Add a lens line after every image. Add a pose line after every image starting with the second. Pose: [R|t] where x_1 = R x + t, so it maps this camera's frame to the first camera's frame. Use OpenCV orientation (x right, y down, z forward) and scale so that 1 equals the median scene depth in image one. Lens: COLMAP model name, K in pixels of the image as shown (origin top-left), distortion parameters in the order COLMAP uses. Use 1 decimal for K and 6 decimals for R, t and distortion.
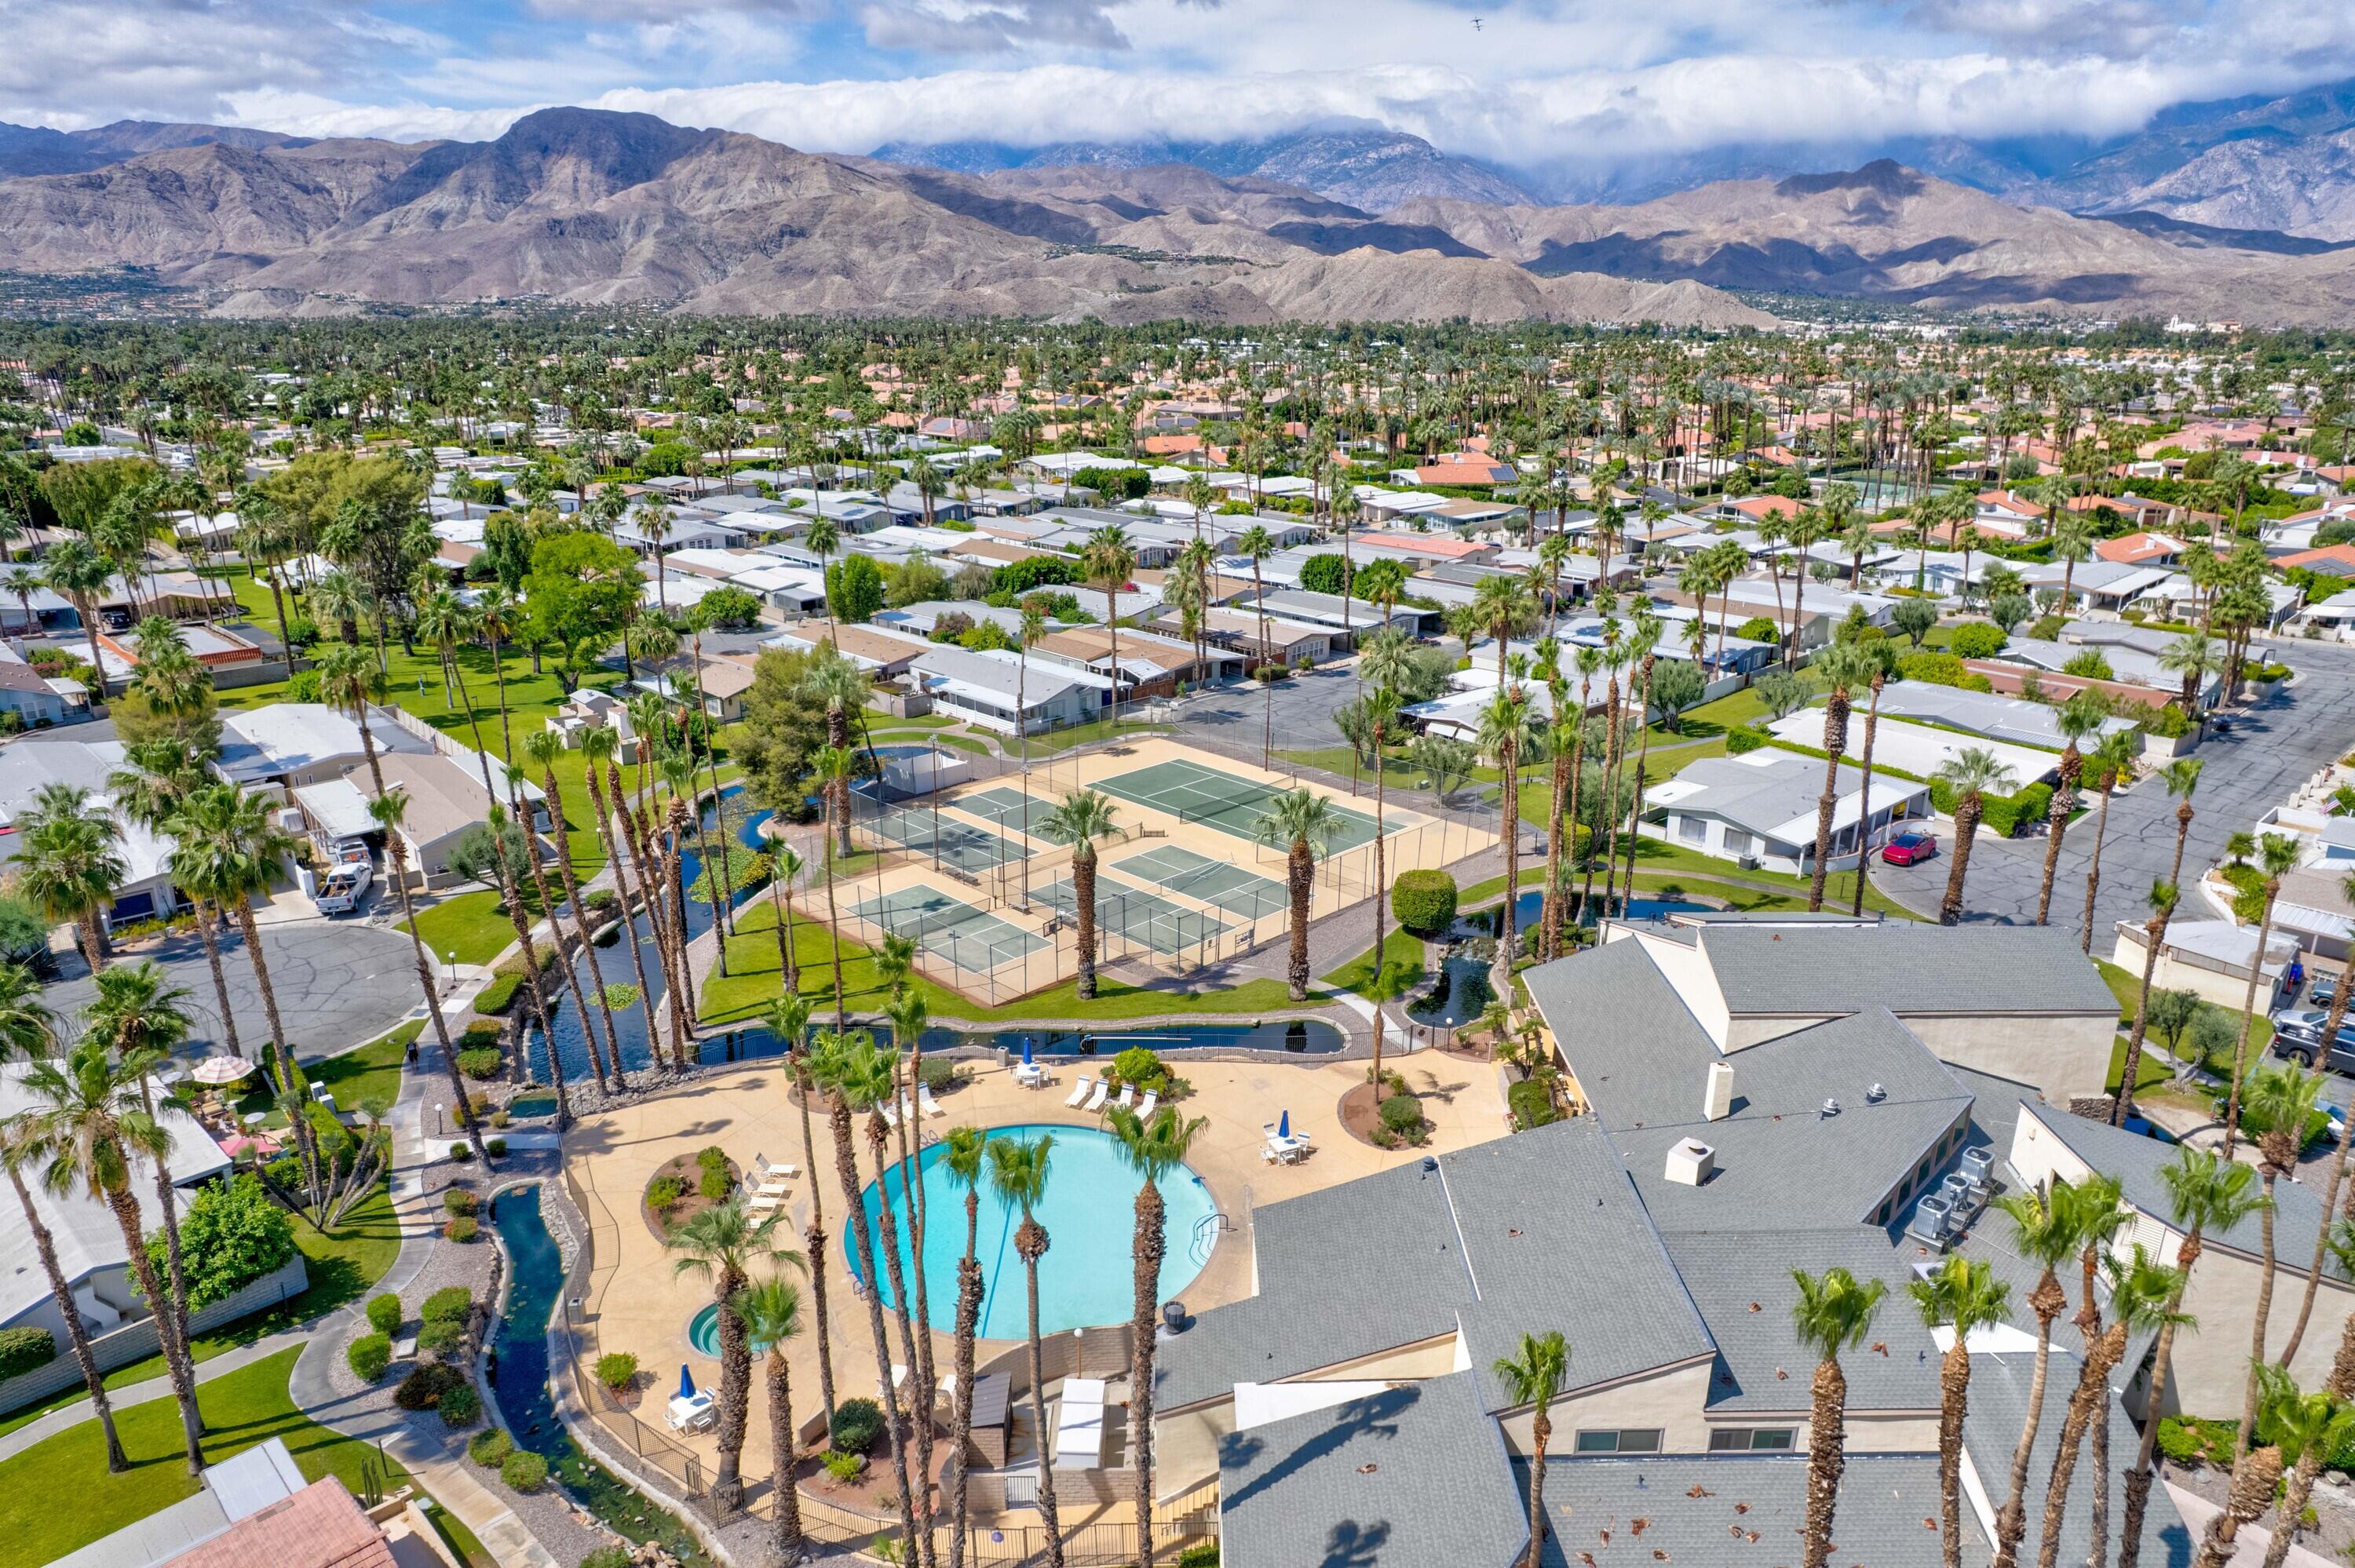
lens RADIAL K [[1505.9, 0, 1185.9], [0, 1505.9, 786.9], [0, 0, 1]] dist [-0.071434, 0.064952]
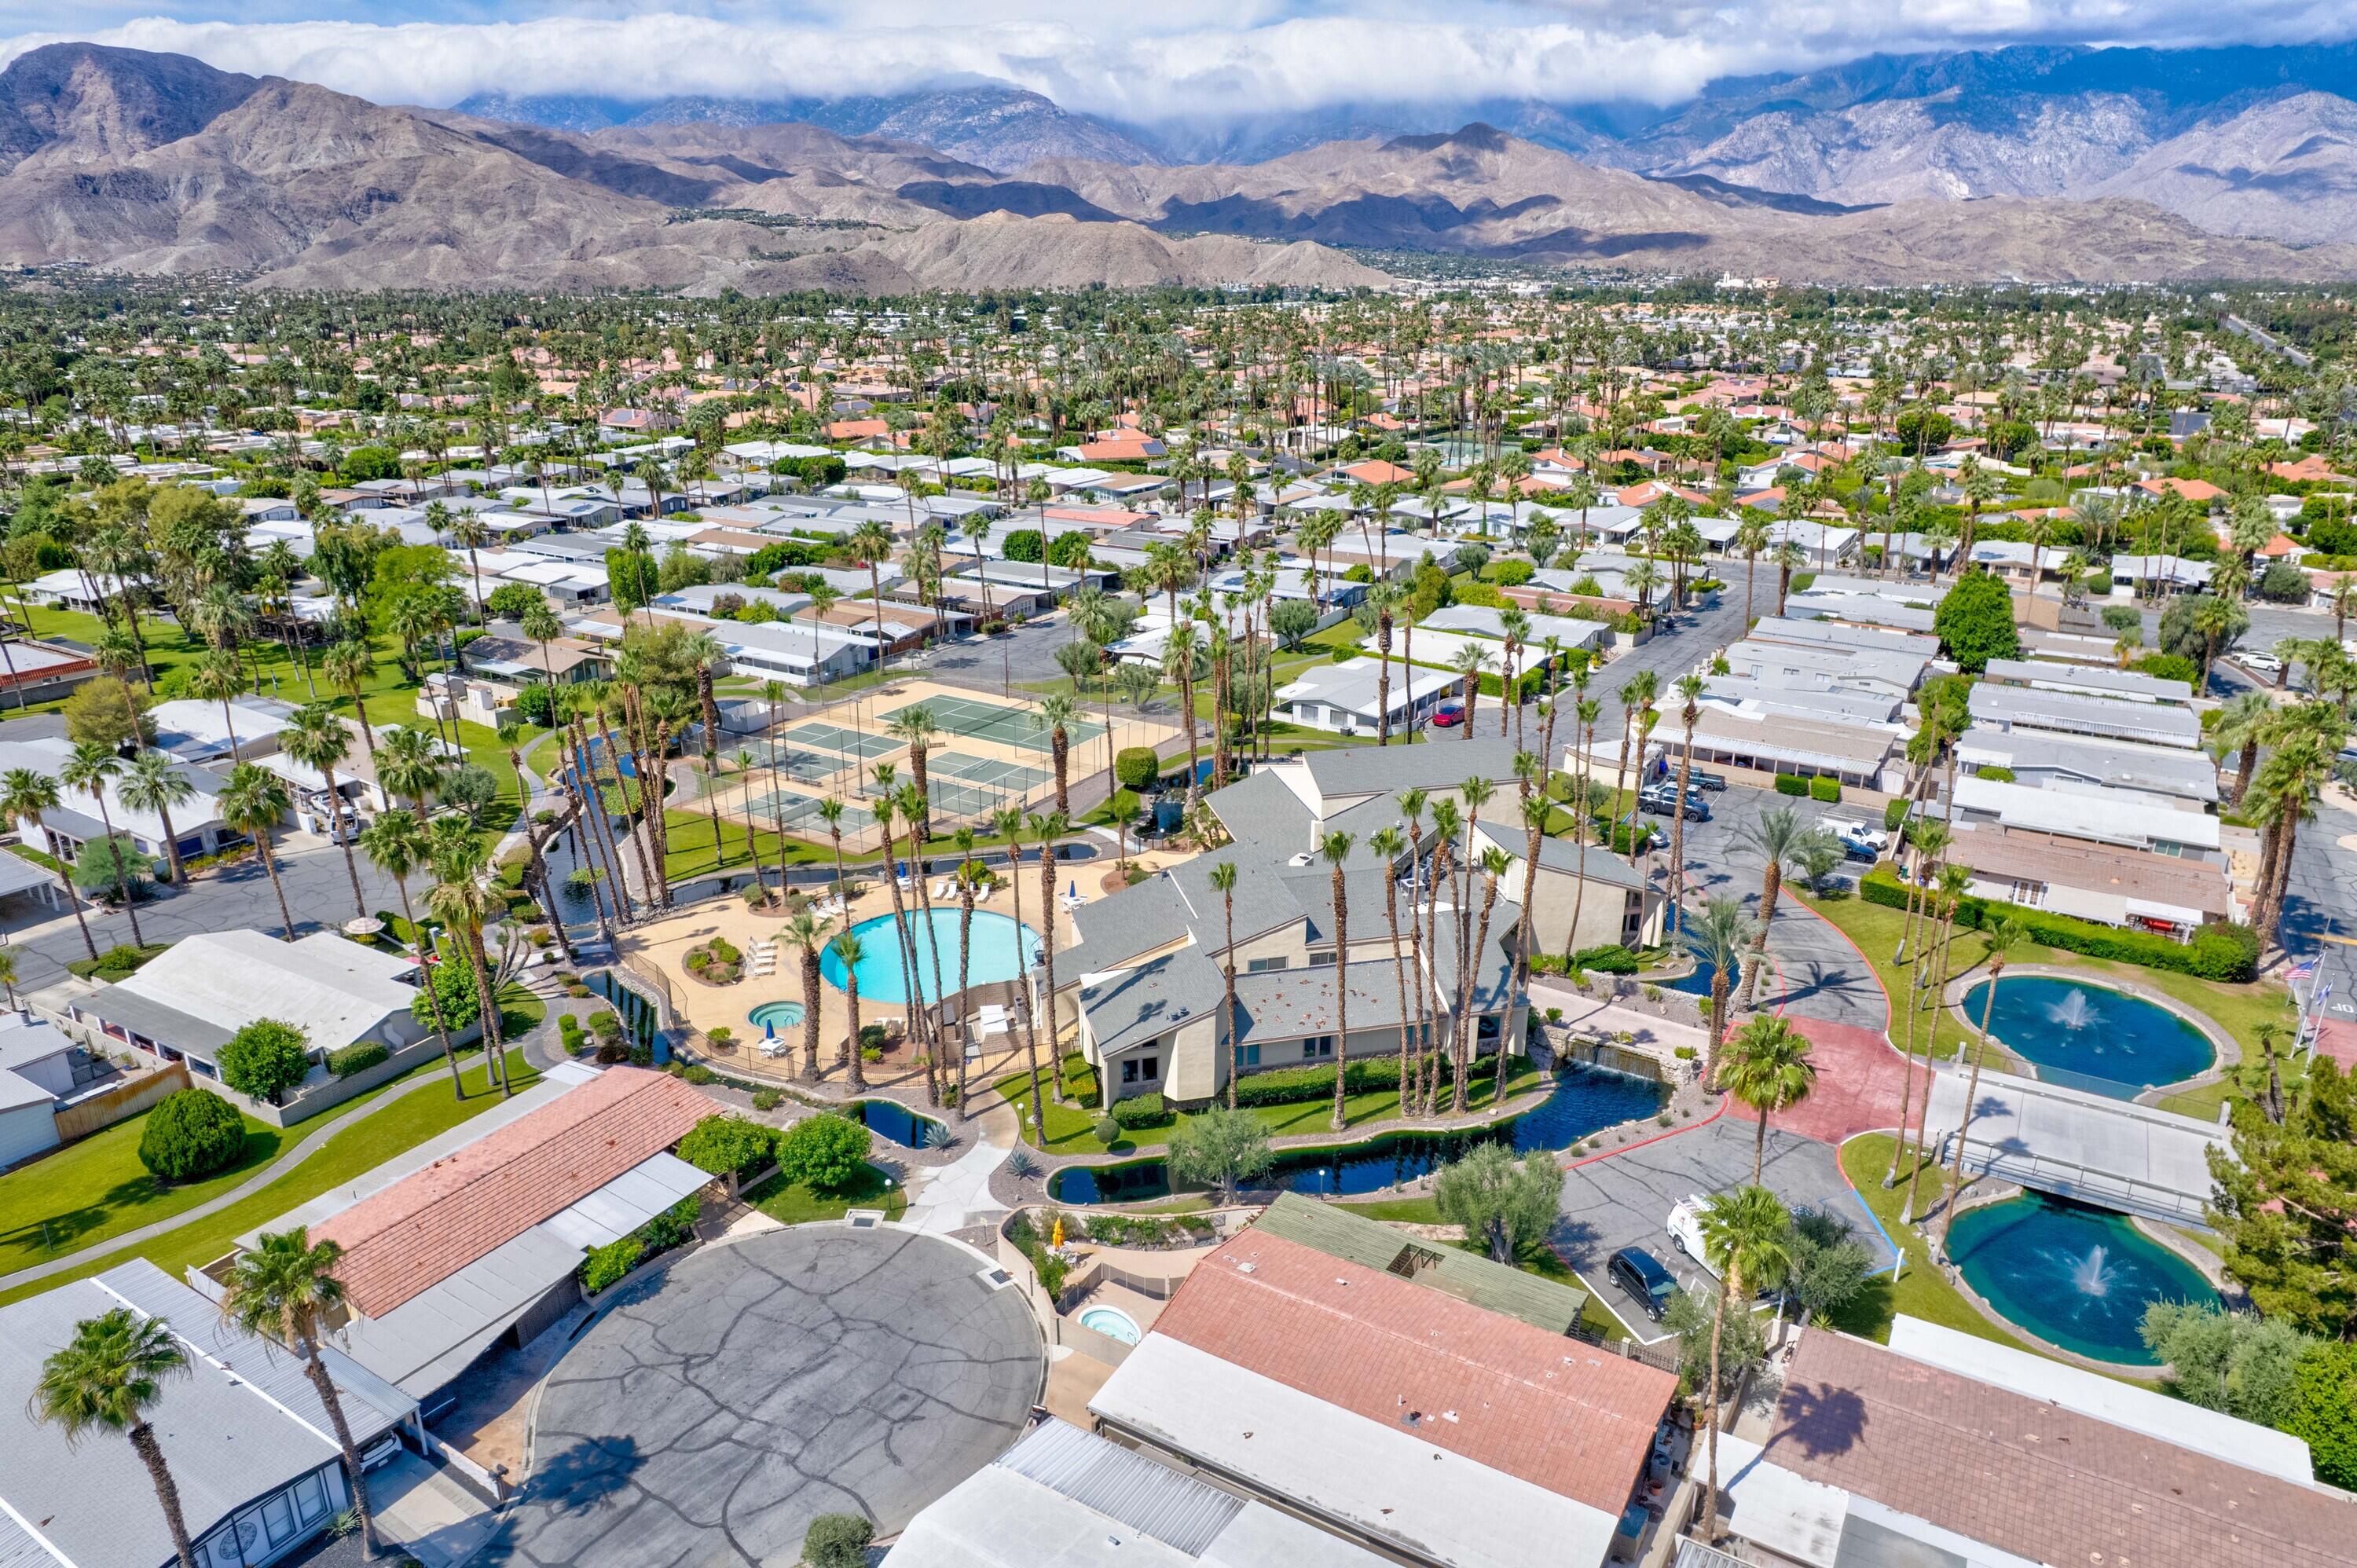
lens RADIAL K [[1507.3, 0, 1186.9], [0, 1507.3, 786.9], [0, 0, 1]] dist [-0.071434, 0.064952]
pose [[0.973099, -0.080669, 0.215801, -0.040039], [0.075119, 0.996601, 0.033811, 0.016150], [-0.217795, -0.016691, 0.975852, -0.161792]]
